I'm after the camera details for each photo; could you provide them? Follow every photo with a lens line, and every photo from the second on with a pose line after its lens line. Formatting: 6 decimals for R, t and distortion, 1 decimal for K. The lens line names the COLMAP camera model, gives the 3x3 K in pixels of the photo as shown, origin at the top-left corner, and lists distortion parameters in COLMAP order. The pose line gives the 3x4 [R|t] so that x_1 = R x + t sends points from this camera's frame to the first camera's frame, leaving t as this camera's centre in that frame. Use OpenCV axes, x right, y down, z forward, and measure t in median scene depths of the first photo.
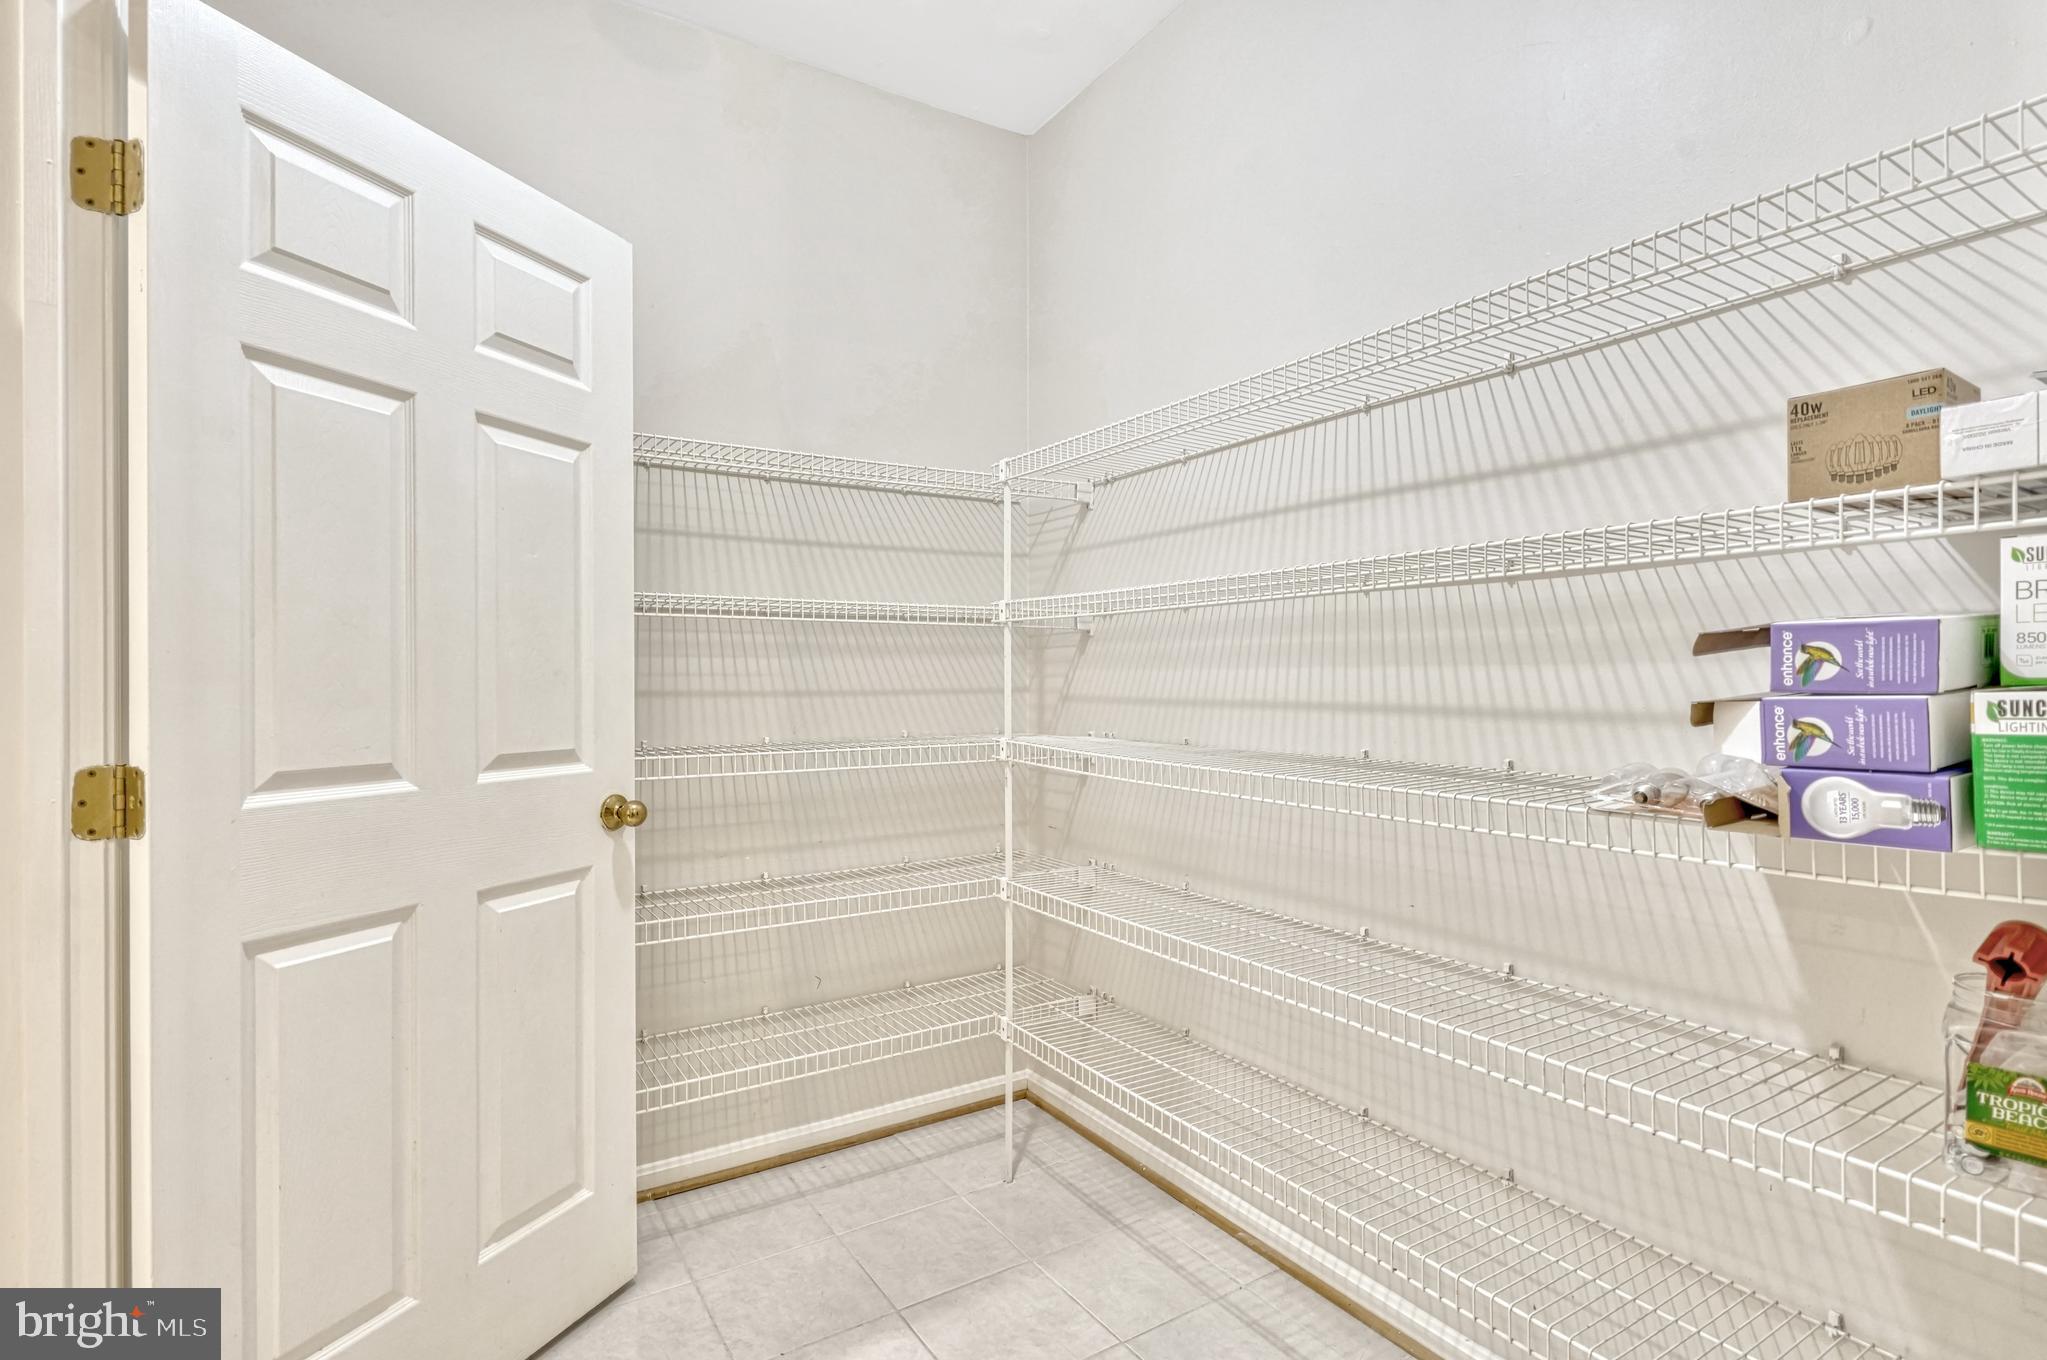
lens RADIAL K [[993.5, 0, 1018.1], [0, 993.5, 679.1], [0, 0, 1]] dist [0.005573, 0.000012]
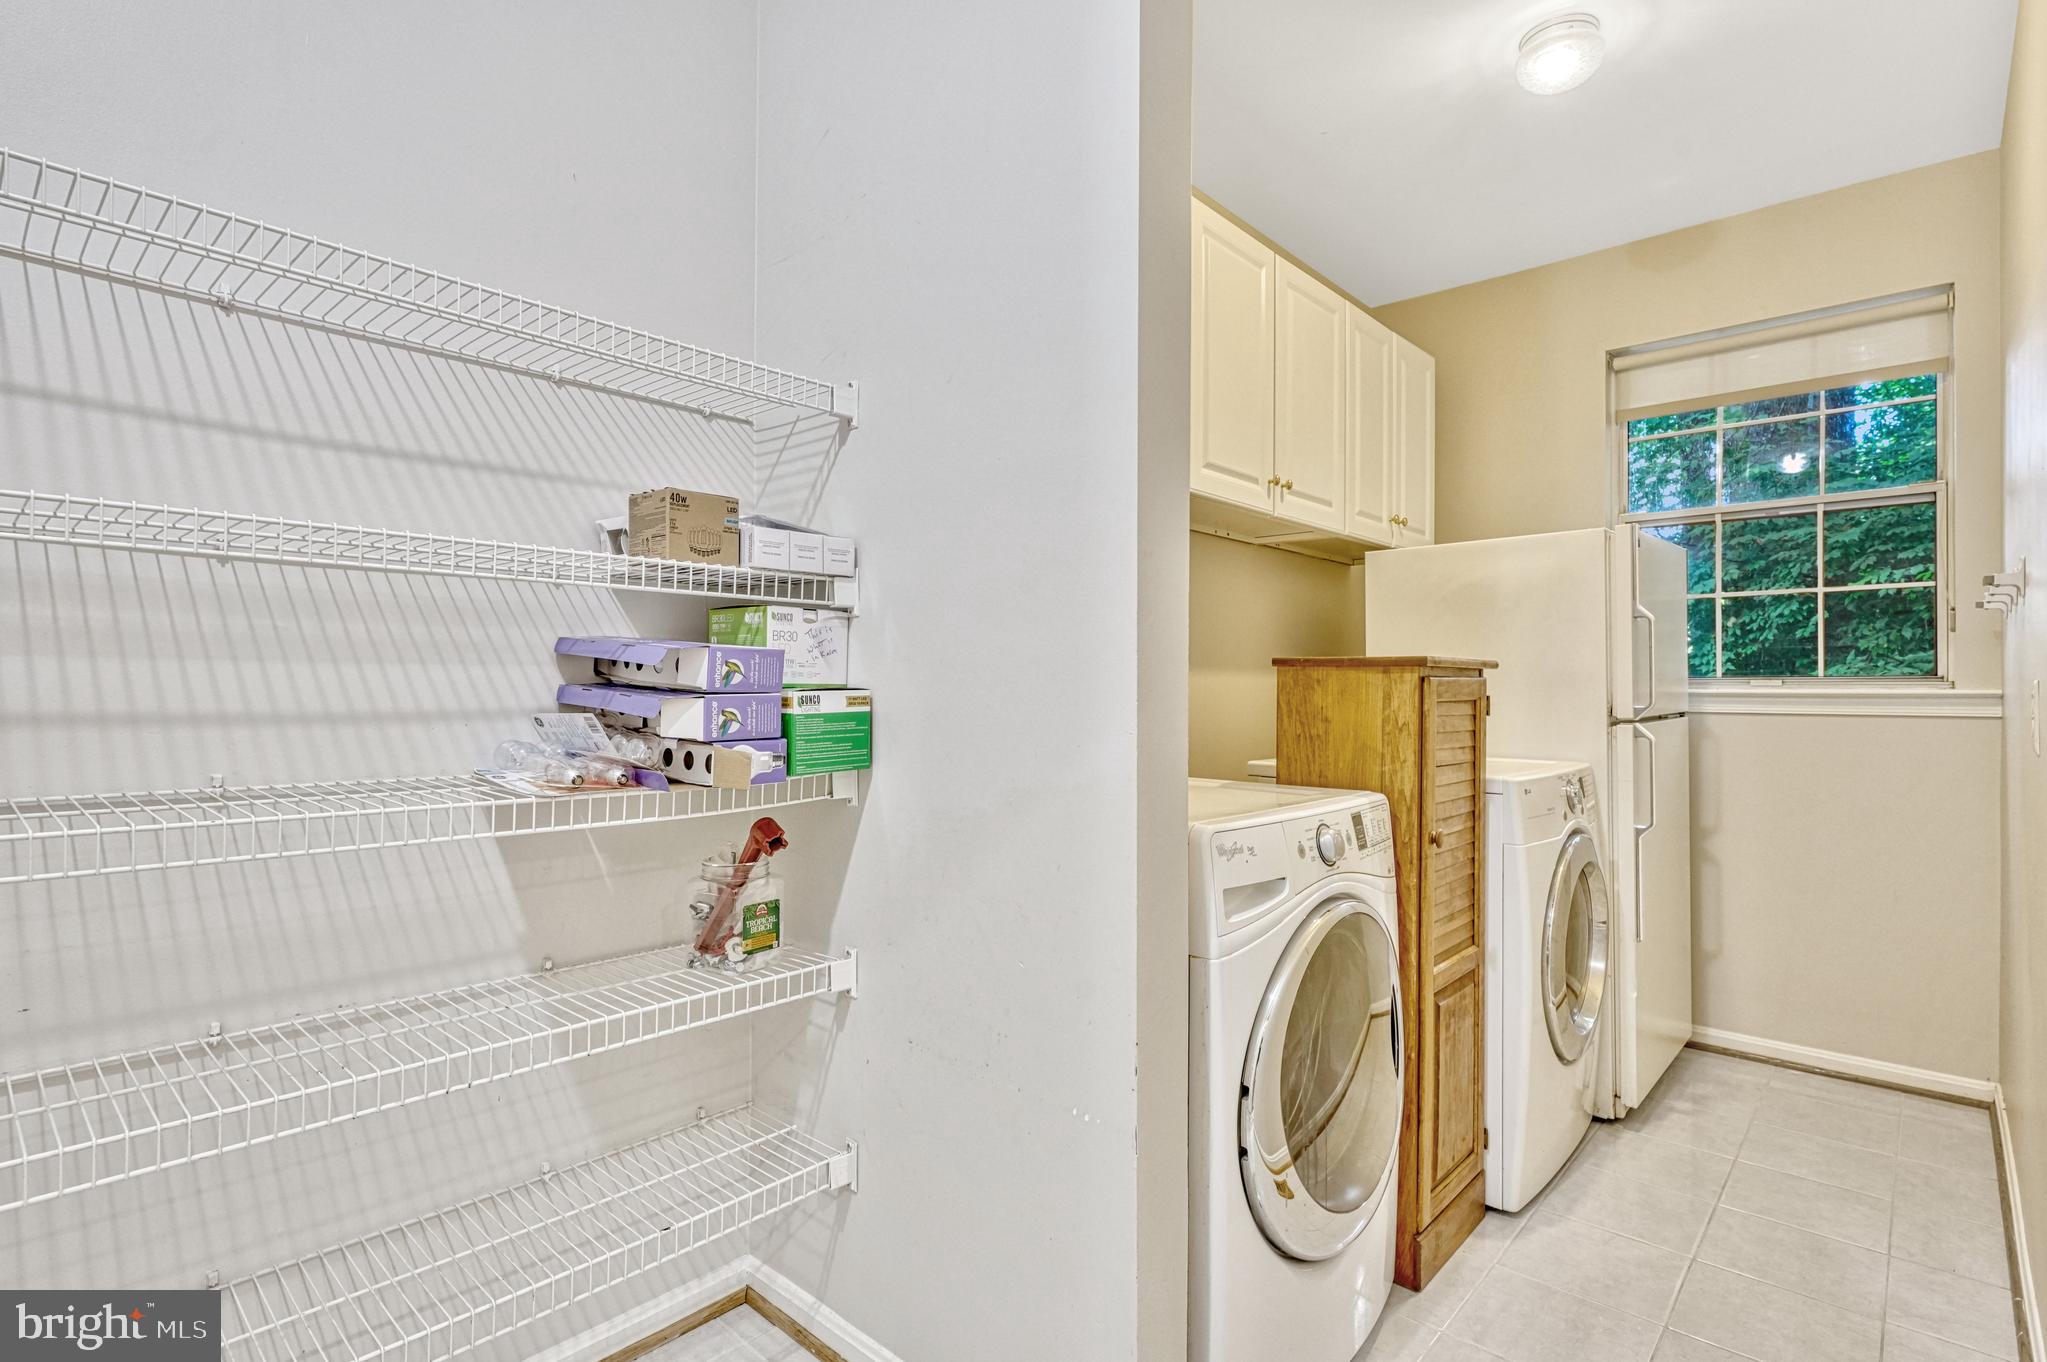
lens RADIAL K [[993.5, 0, 1018.1], [0, 993.5, 680.1], [0, 0, 1]] dist [0.005573, 0.000012]
pose [[-0.252447, 0.009240, 0.967567, -0.592630], [-0.010961, 0.999863, -0.012408, 0.006859], [-0.967549, -0.013738, -0.252311, 0.701987]]
